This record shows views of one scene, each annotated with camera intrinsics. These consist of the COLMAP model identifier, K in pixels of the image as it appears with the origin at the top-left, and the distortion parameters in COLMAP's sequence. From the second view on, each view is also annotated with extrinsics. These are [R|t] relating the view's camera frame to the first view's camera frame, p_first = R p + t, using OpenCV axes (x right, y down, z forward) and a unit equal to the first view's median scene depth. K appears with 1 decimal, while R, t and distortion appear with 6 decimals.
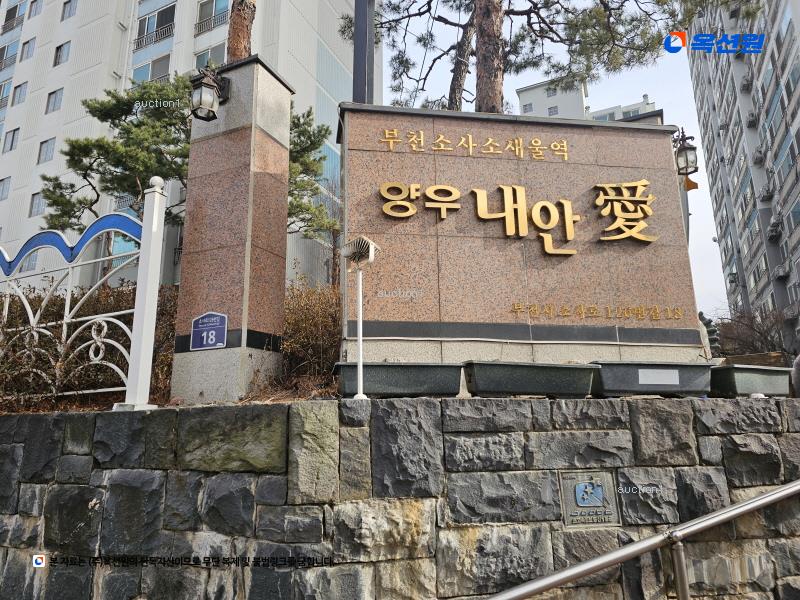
lens RADIAL K [[537.3, 0, 396.1], [0, 537.3, 300.2], [0, 0, 1]] dist [0.022956, 0.004221]
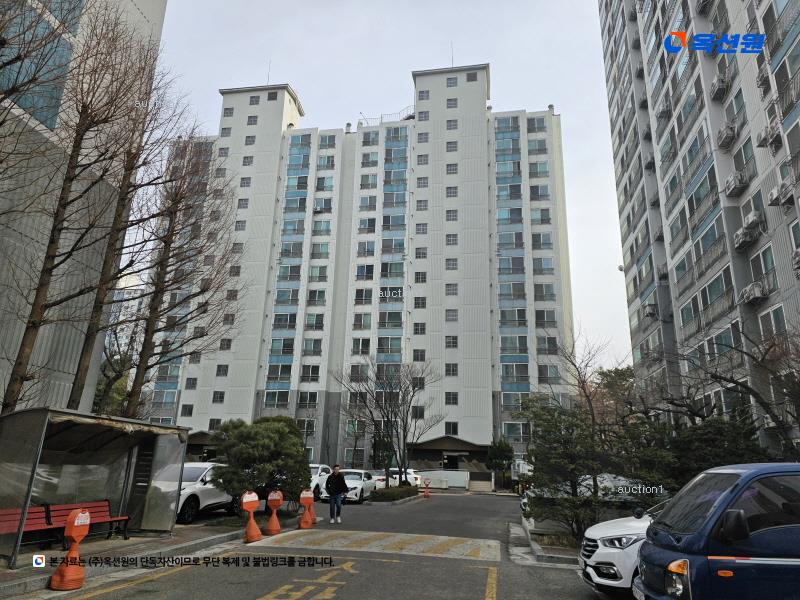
lens RADIAL K [[537.3, 0, 402.0], [0, 537.3, 297.9], [0, 0, 1]] dist [0.022956, 0.004221]
pose [[0.967395, 0.097730, 0.233656, 0.070639], [-0.081286, 0.993553, -0.079021, 0.038227], [-0.239872, 0.057452, 0.969103, 0.322627]]
